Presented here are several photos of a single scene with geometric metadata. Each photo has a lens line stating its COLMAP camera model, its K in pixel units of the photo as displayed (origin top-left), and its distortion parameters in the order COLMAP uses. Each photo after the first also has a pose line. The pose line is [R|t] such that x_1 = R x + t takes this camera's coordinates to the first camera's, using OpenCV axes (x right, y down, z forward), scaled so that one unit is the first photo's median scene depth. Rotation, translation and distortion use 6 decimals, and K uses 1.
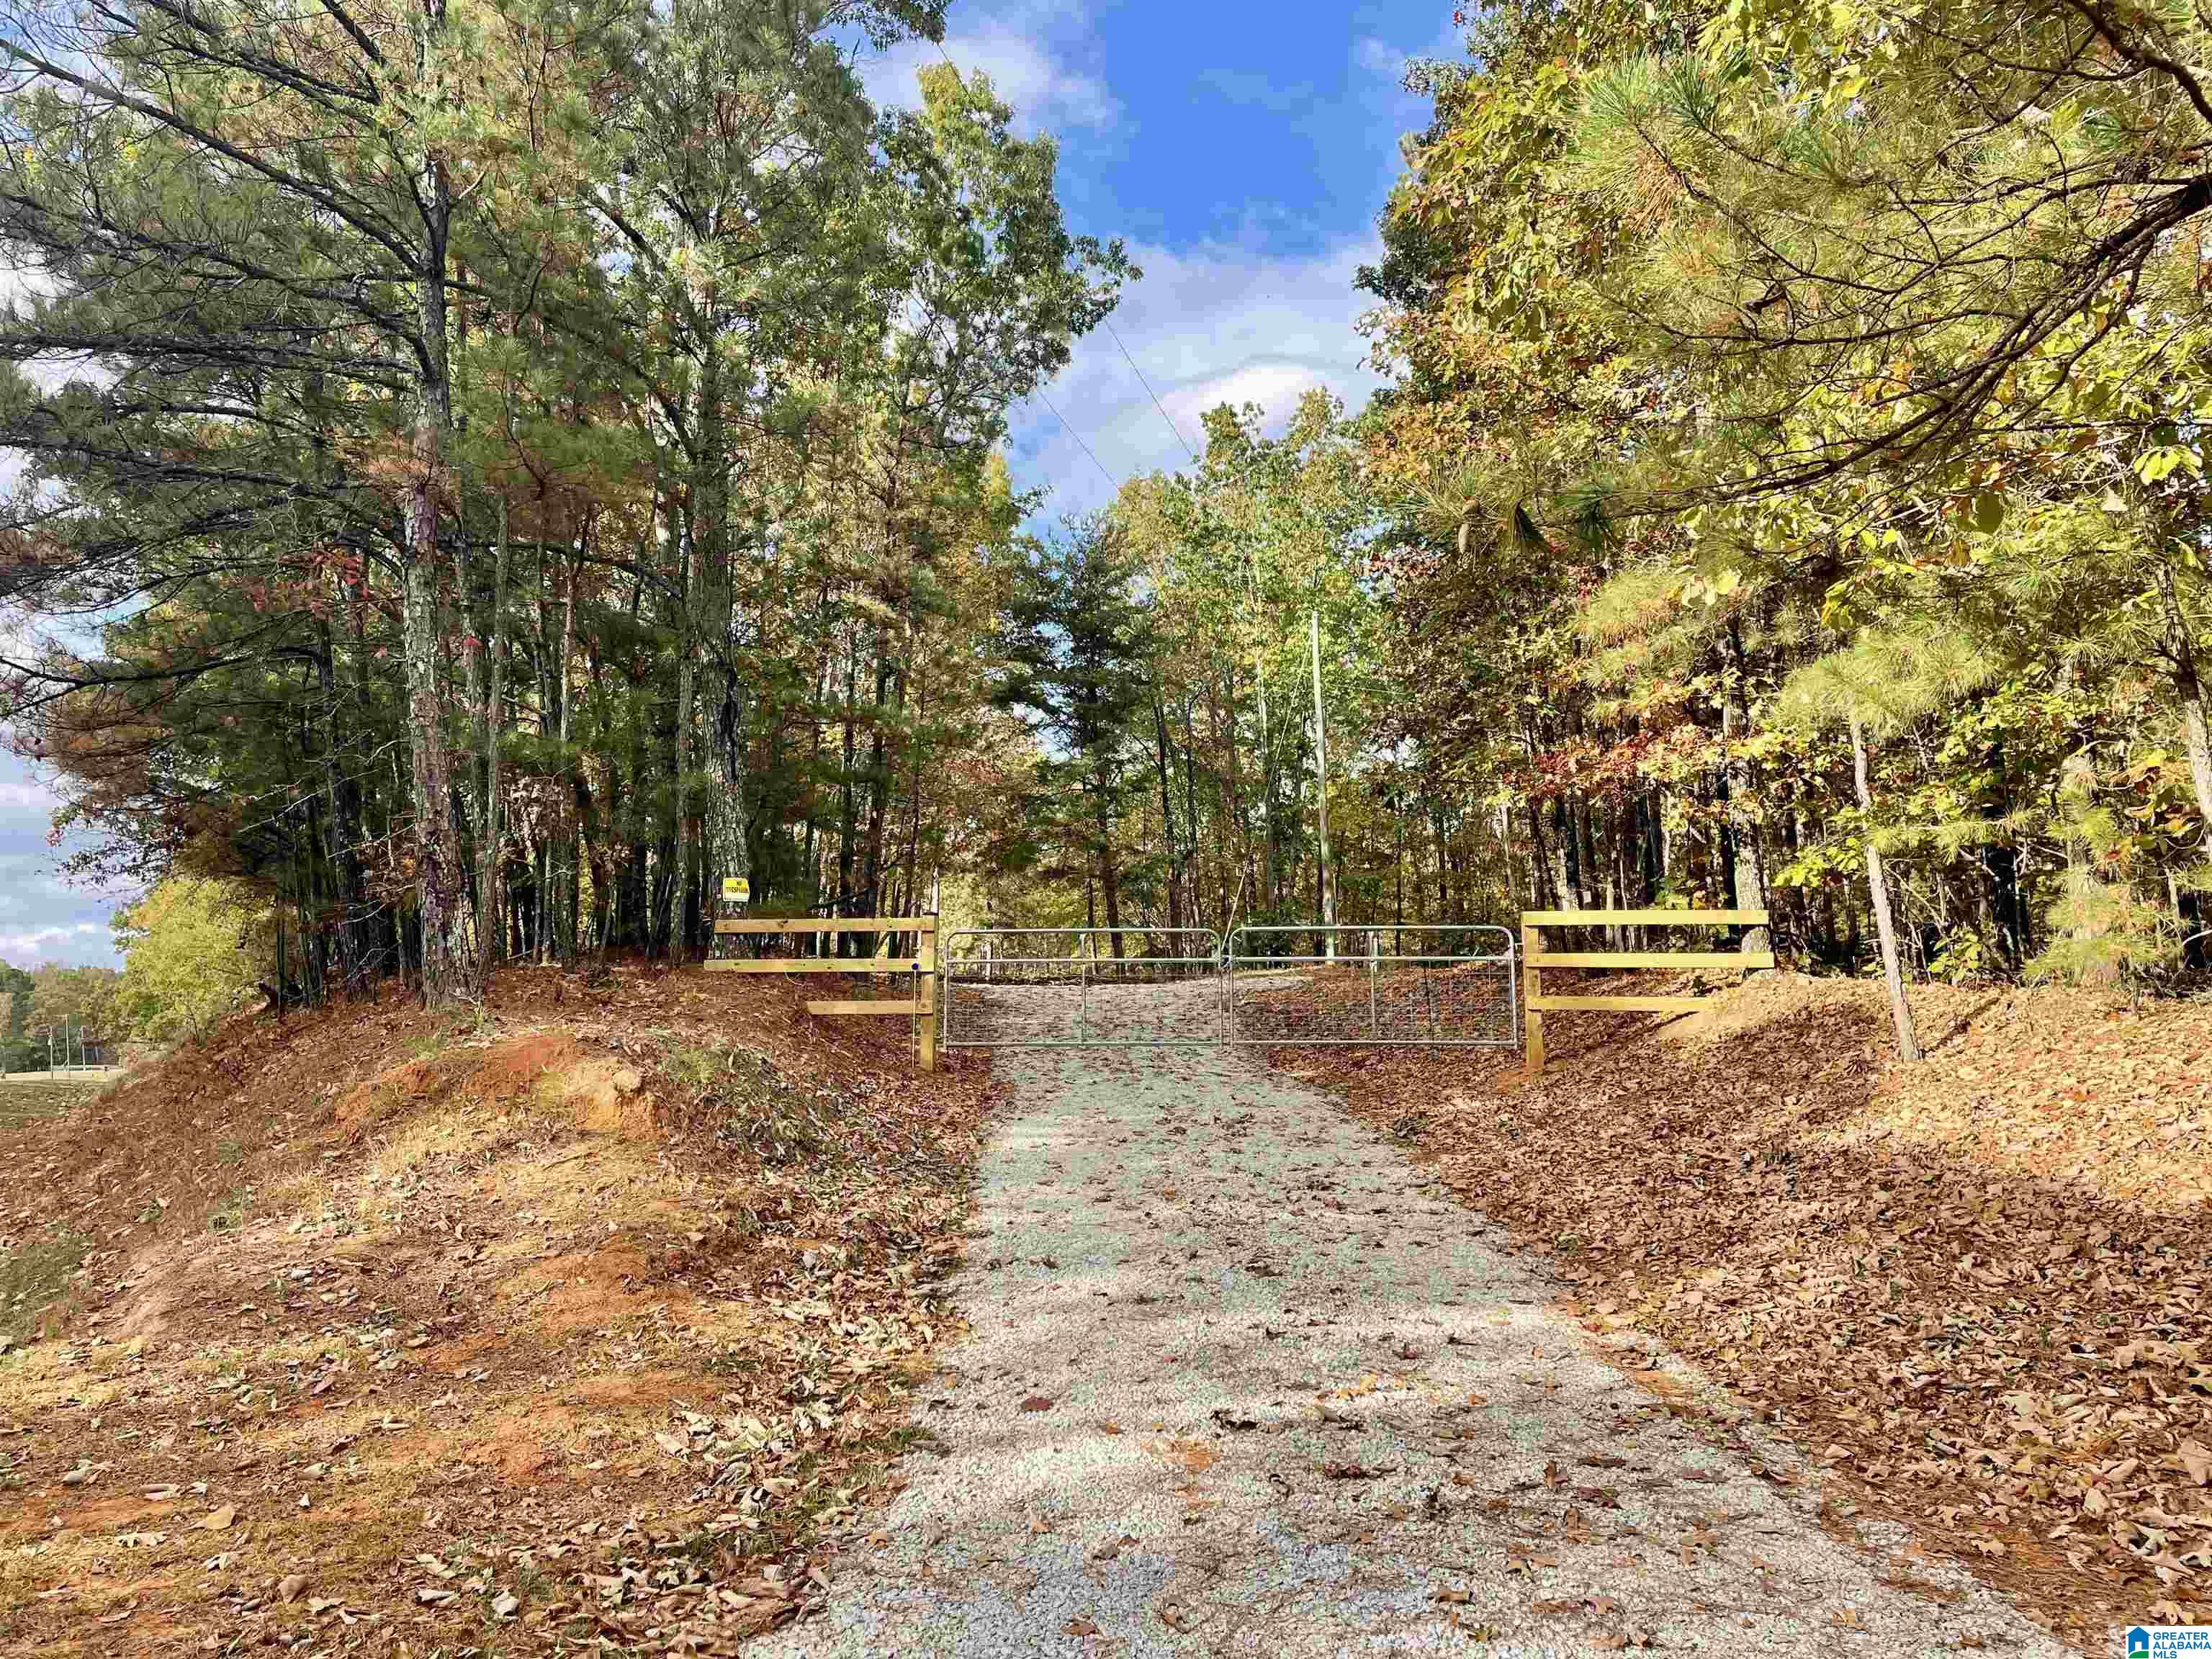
lens RADIAL K [[1638.9, 0, 1100.7], [0, 1638.9, 813.7], [0, 0, 1]] dist [0.059566, -0.006675]
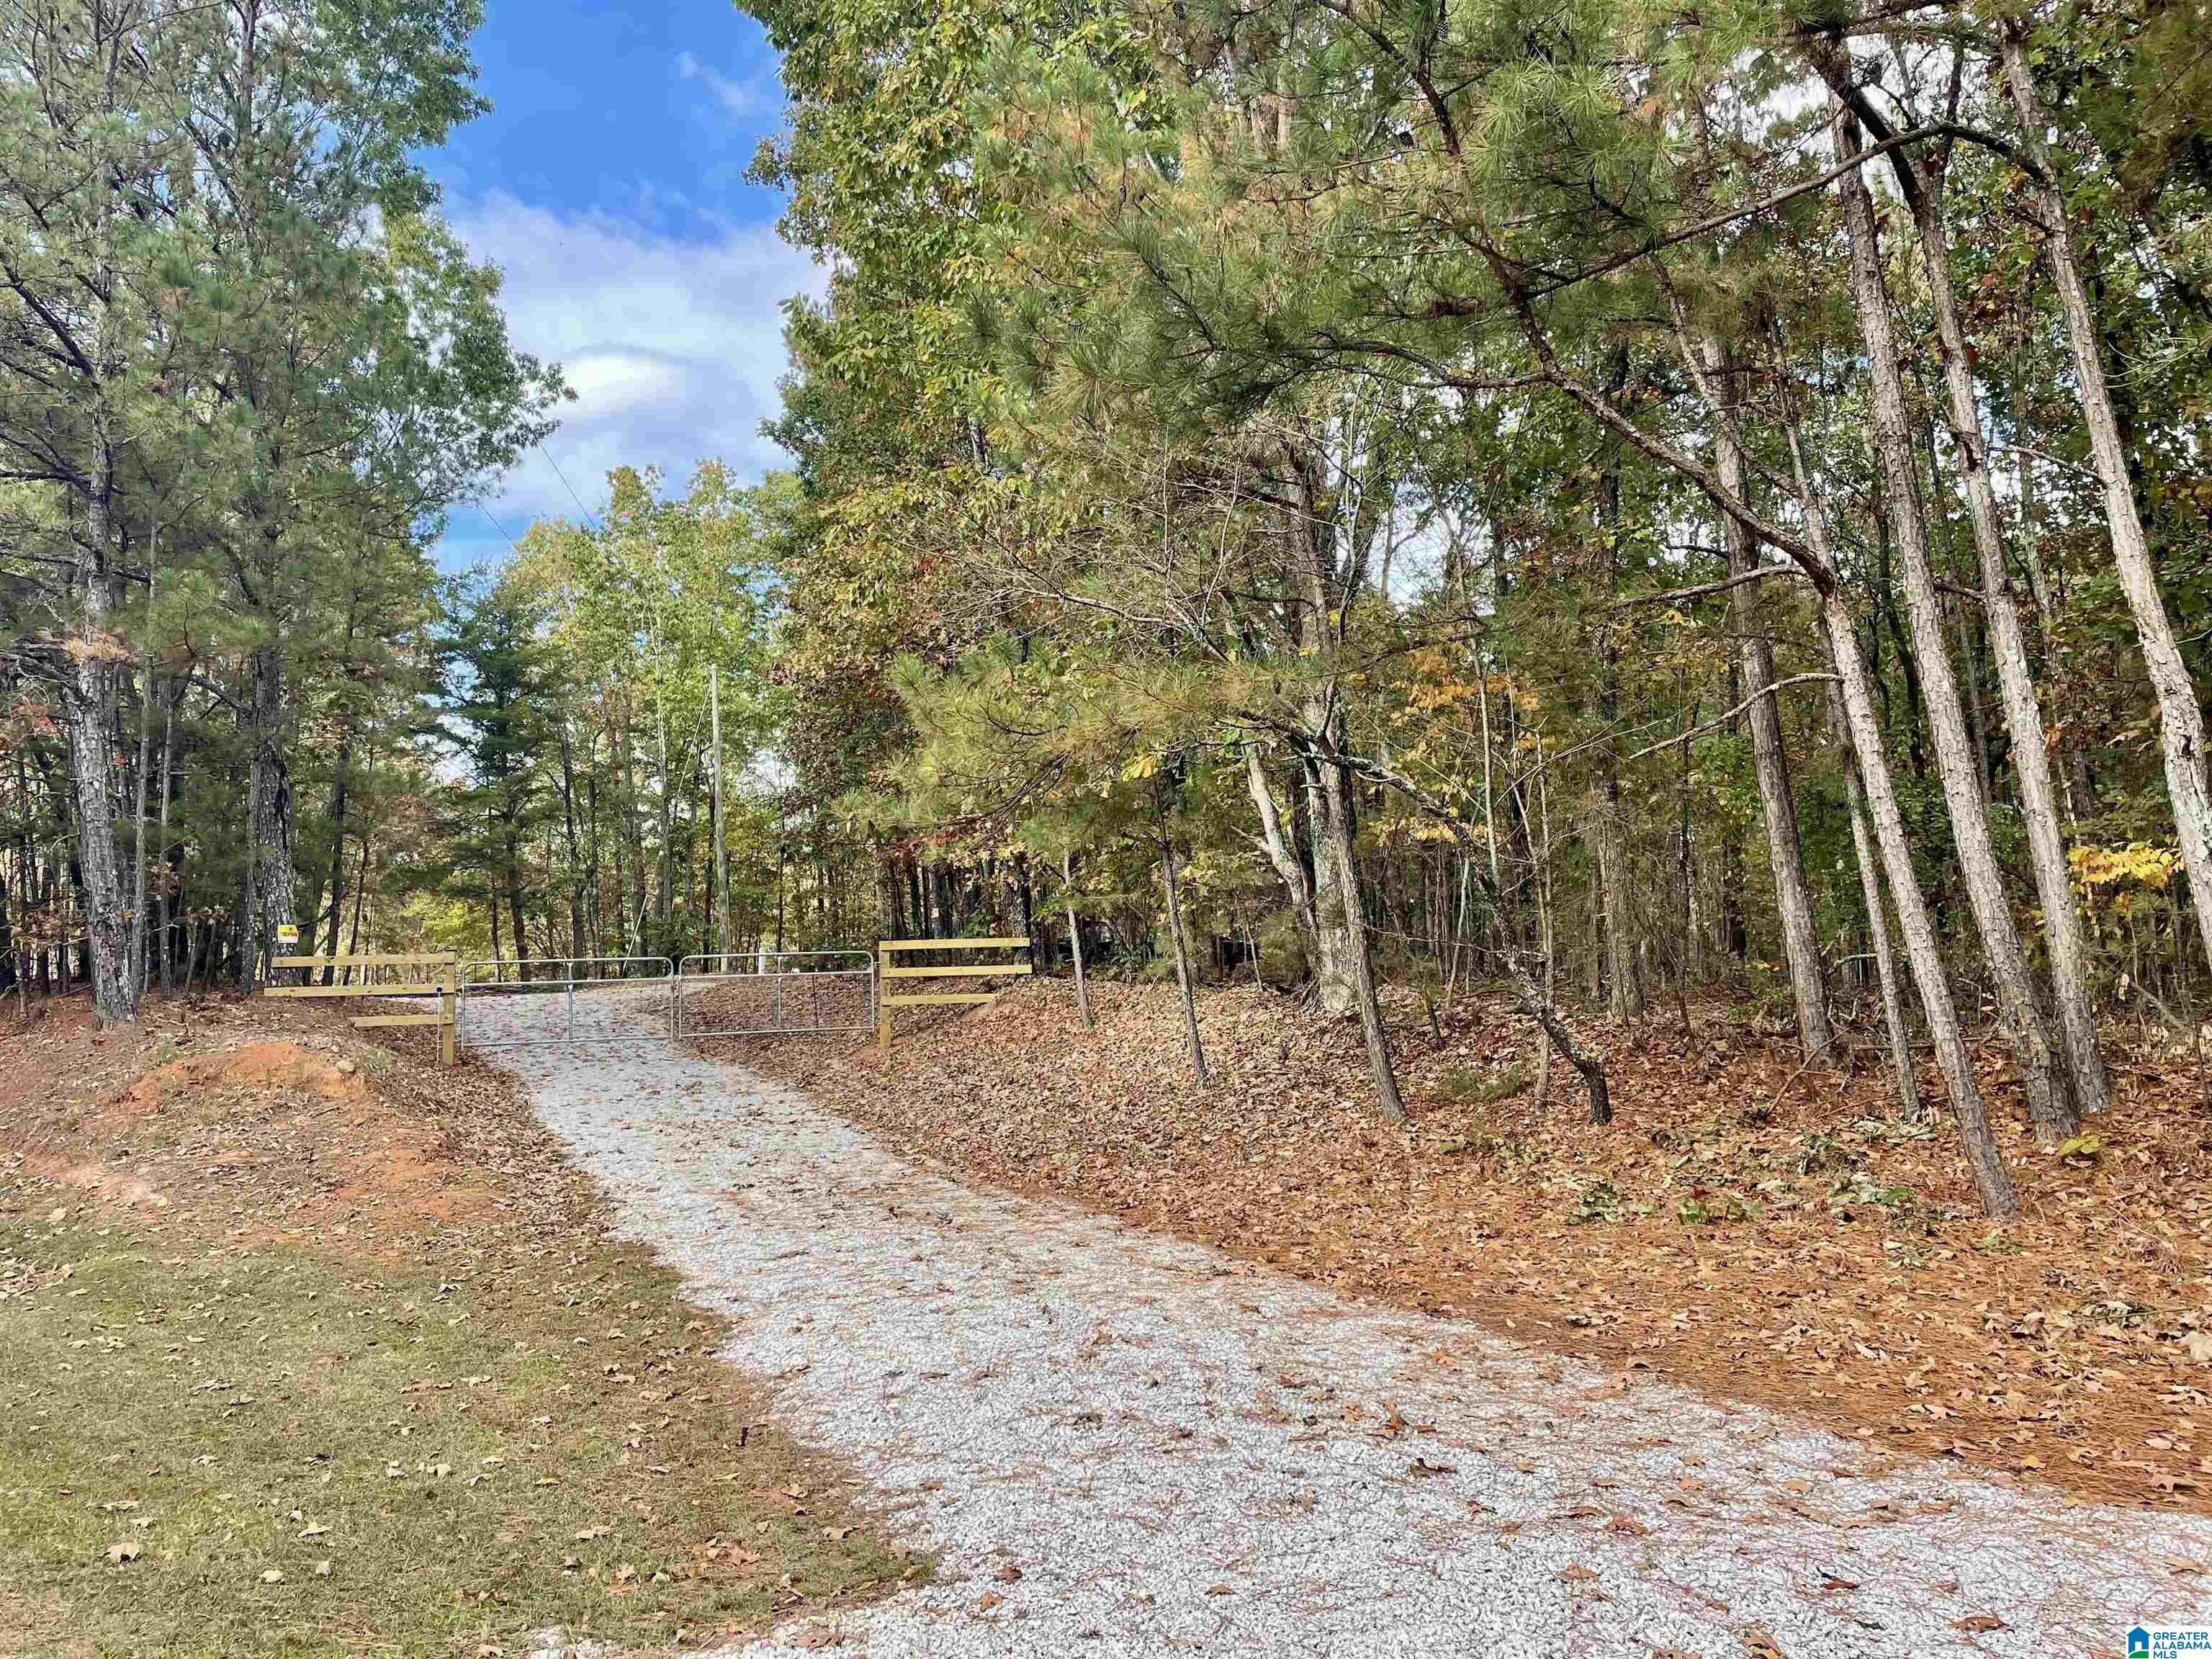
lens RADIAL K [[1638.9, 0, 1112.1], [0, 1638.9, 819.8], [0, 0, 1]] dist [0.059566, -0.006675]
pose [[0.927450, 0.013232, 0.373712, -0.058803], [-0.015341, 0.999879, 0.002671, -0.031136], [-0.373631, -0.008210, 0.927541, -0.253561]]
